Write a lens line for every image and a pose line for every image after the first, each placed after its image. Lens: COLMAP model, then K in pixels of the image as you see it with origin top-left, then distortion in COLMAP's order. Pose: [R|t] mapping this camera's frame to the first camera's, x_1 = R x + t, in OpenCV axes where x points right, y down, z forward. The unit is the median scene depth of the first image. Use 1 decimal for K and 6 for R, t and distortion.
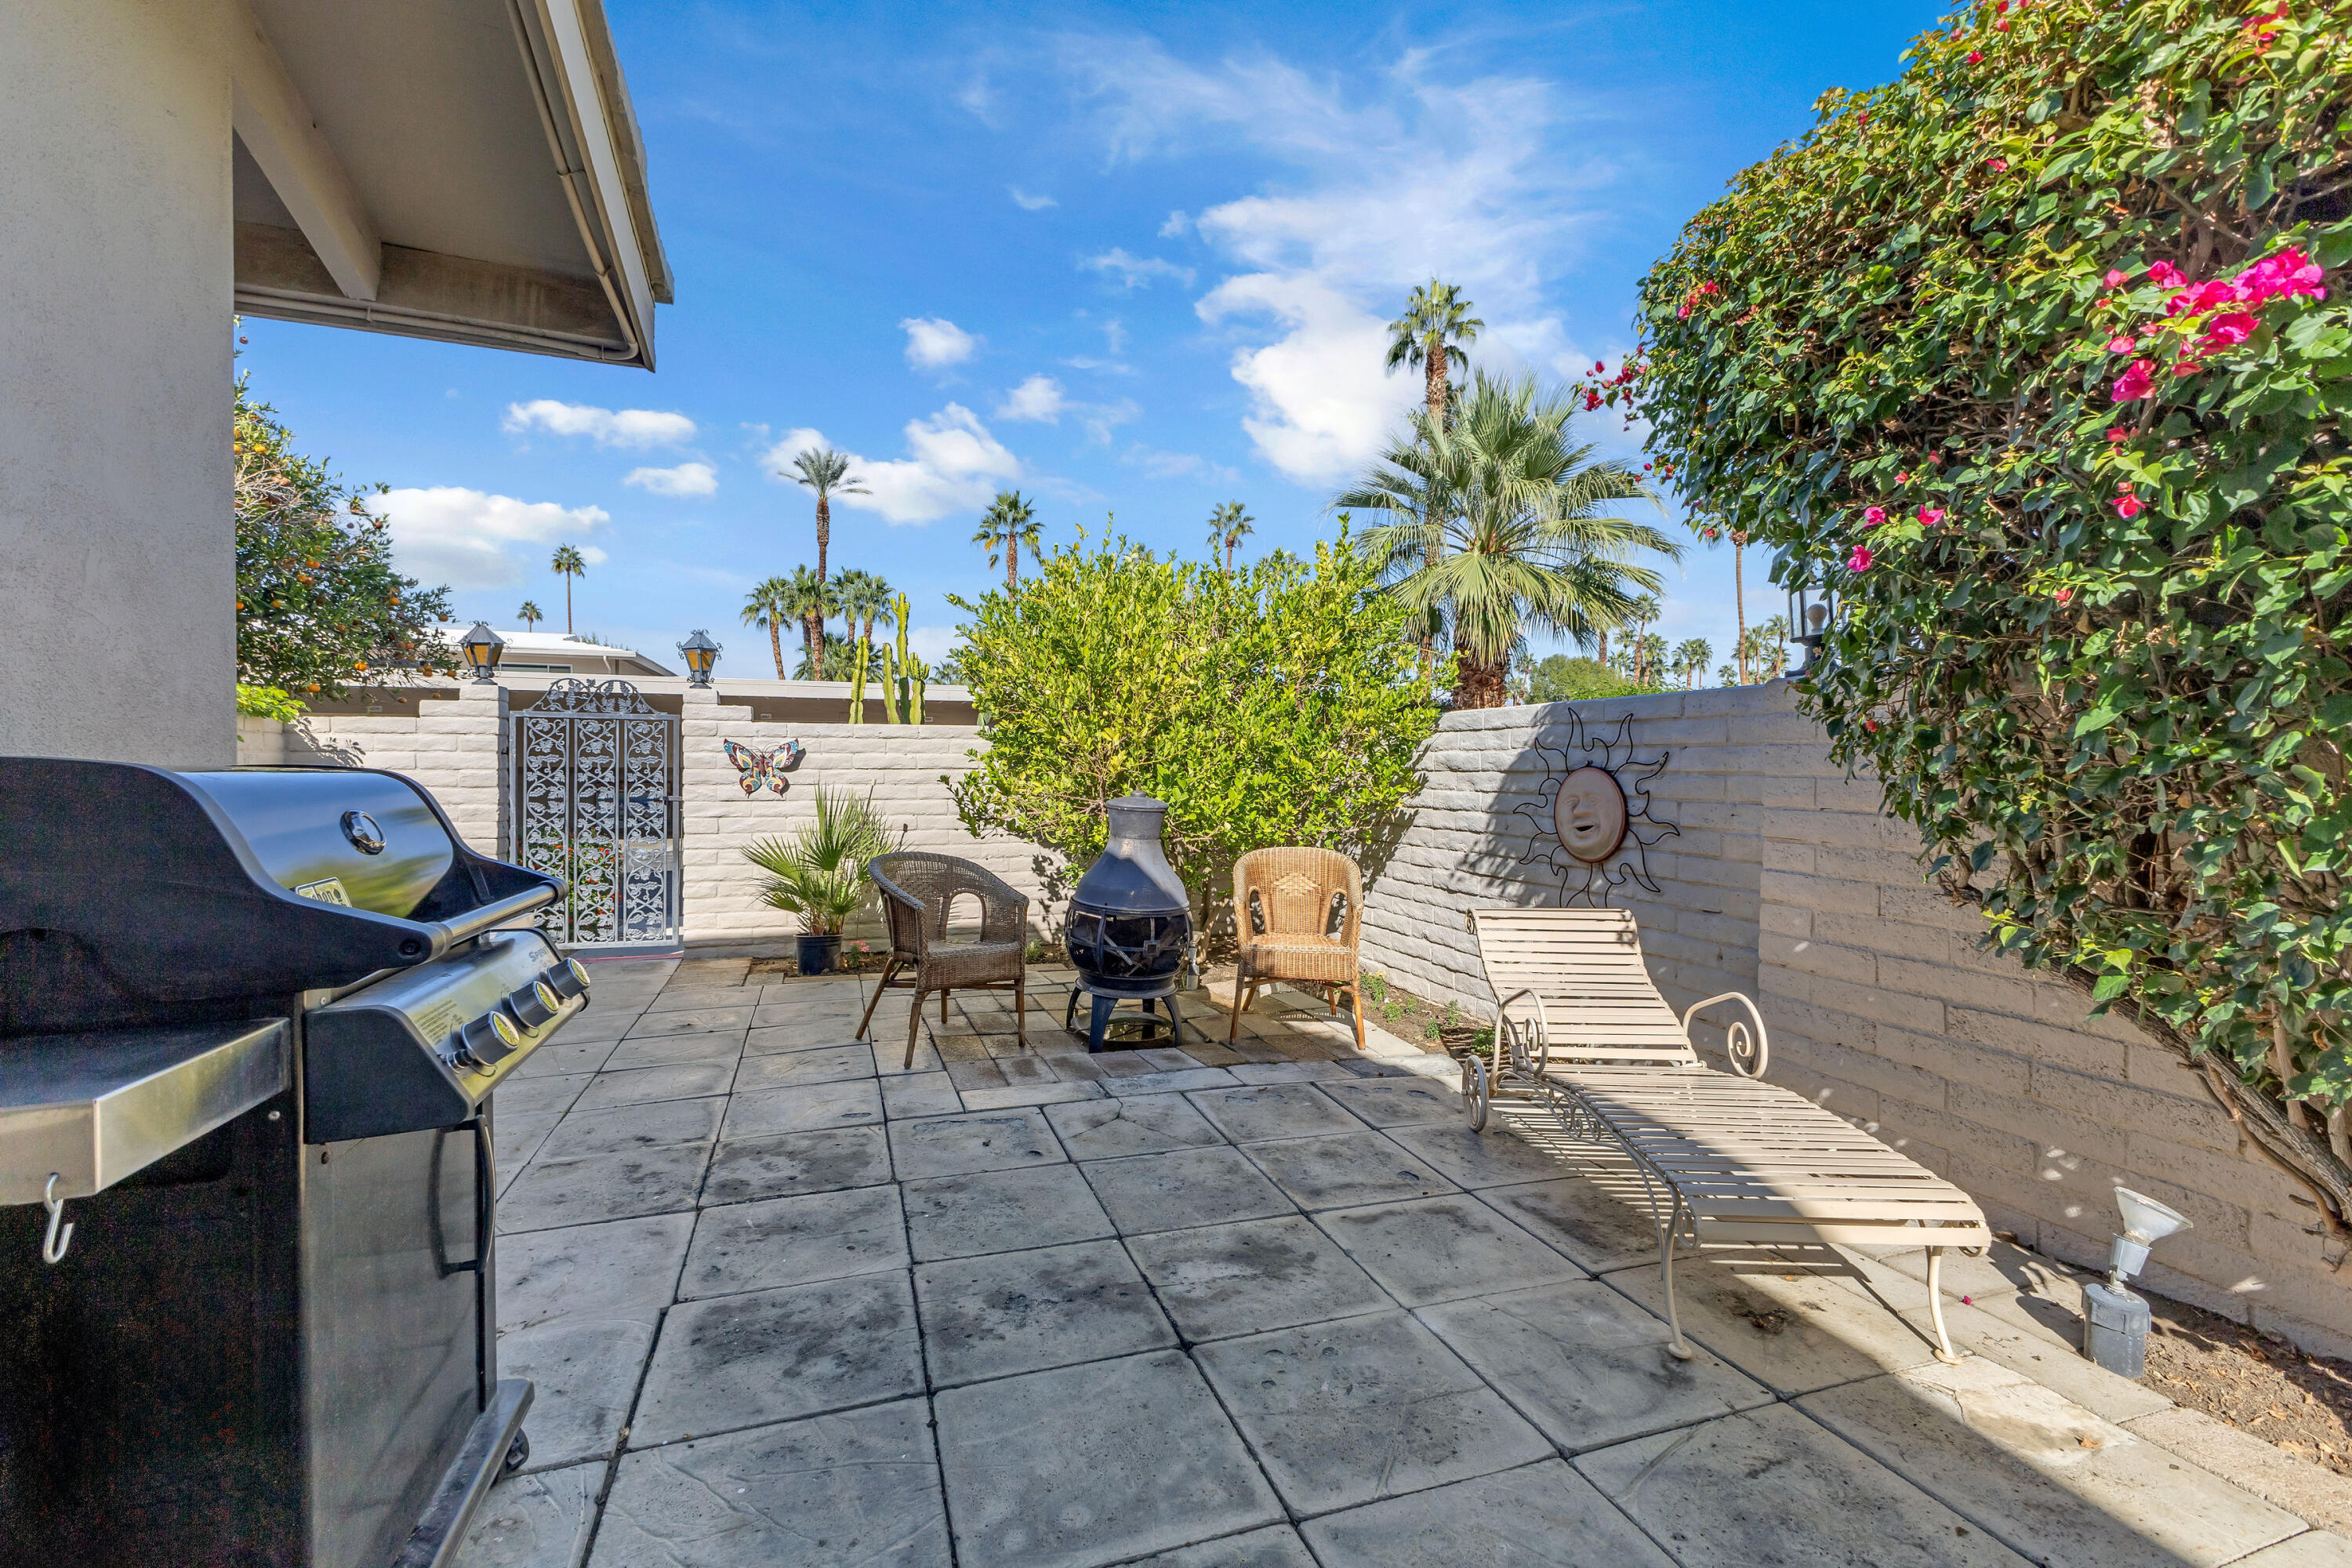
lens RADIAL K [[1016.1, 0, 1177.2], [0, 1016.1, 785.9], [0, 0, 1]] dist [-0.001144, 0.000071]
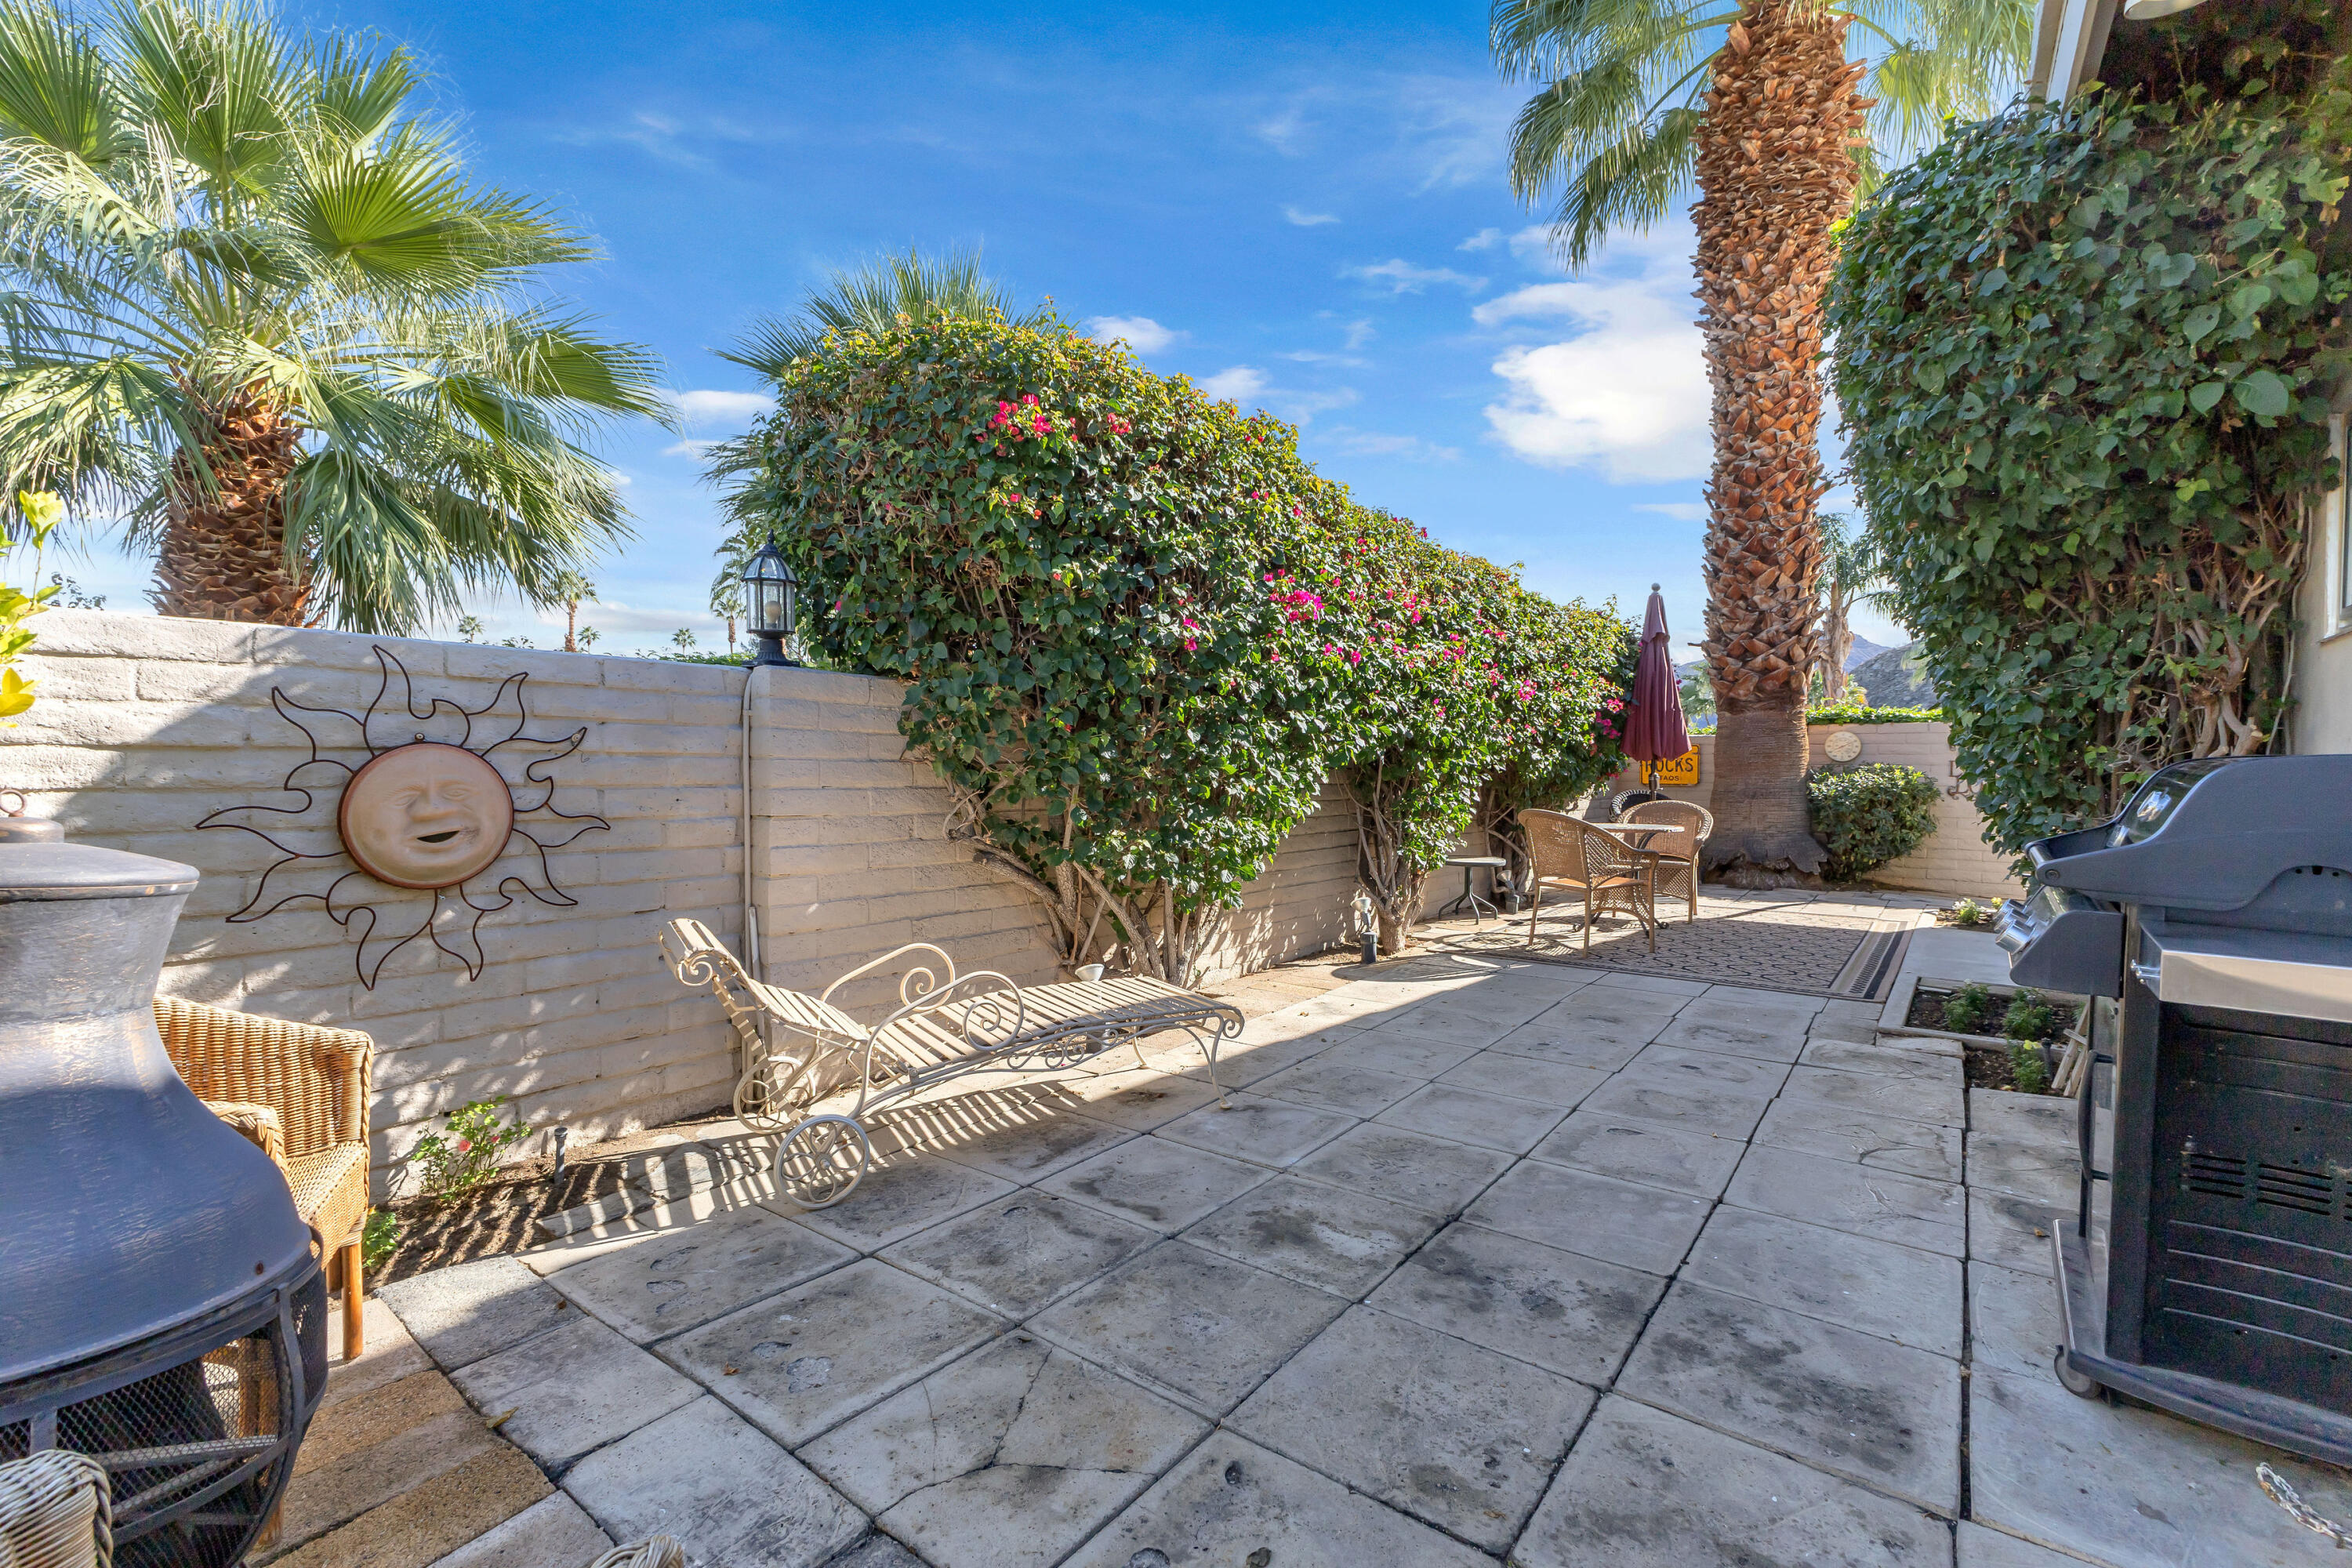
lens RADIAL K [[1016.1, 0, 1187.9], [0, 1016.1, 772.9], [0, 0, 1]] dist [-0.001144, 0.000071]
pose [[-0.555652, -0.013105, 0.831311, -0.429519], [0.007589, 0.999754, 0.020833, -0.010151], [-0.831380, 0.017884, -0.555416, 1.003091]]
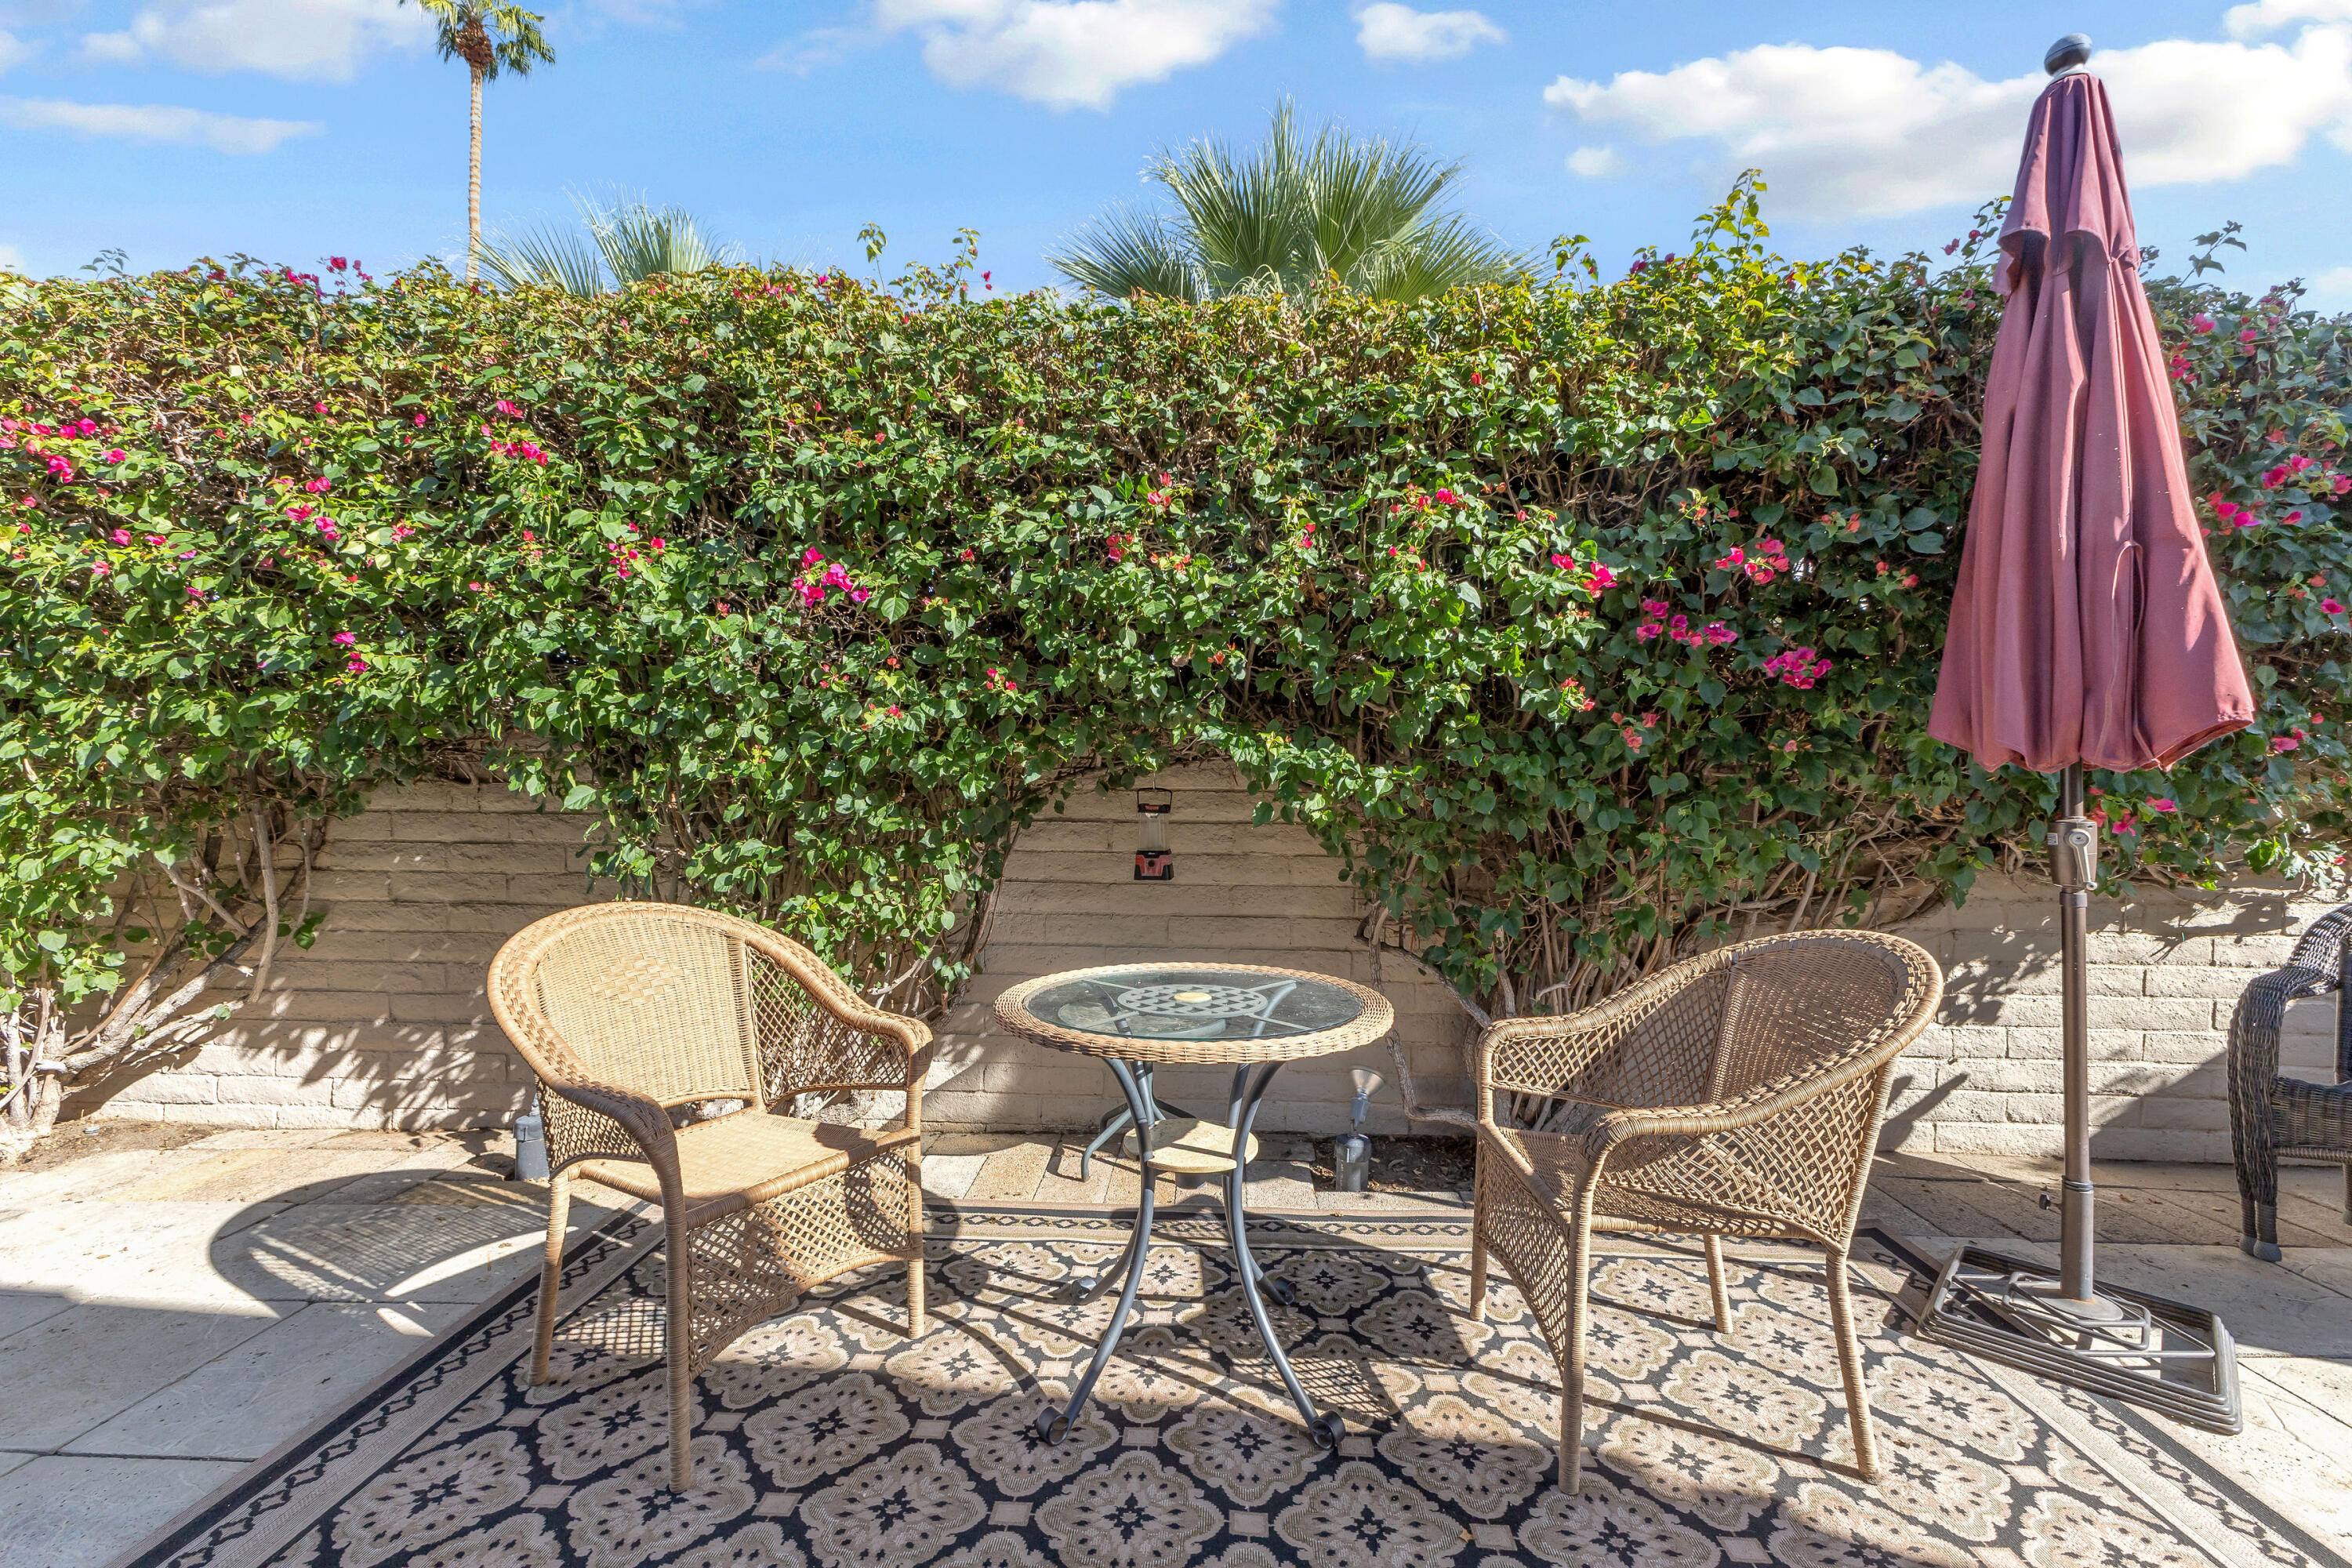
lens RADIAL K [[1022.4, 0, 1175.9], [0, 1022.4, 774.7], [0, 0, 1]] dist [0.005657, 0.000390]
pose [[0.375828, -0.011035, 0.926624, 0.138025], [0.013532, 0.999888, 0.006418, 0.004940], [-0.926591, 0.010127, 0.375935, -0.741989]]
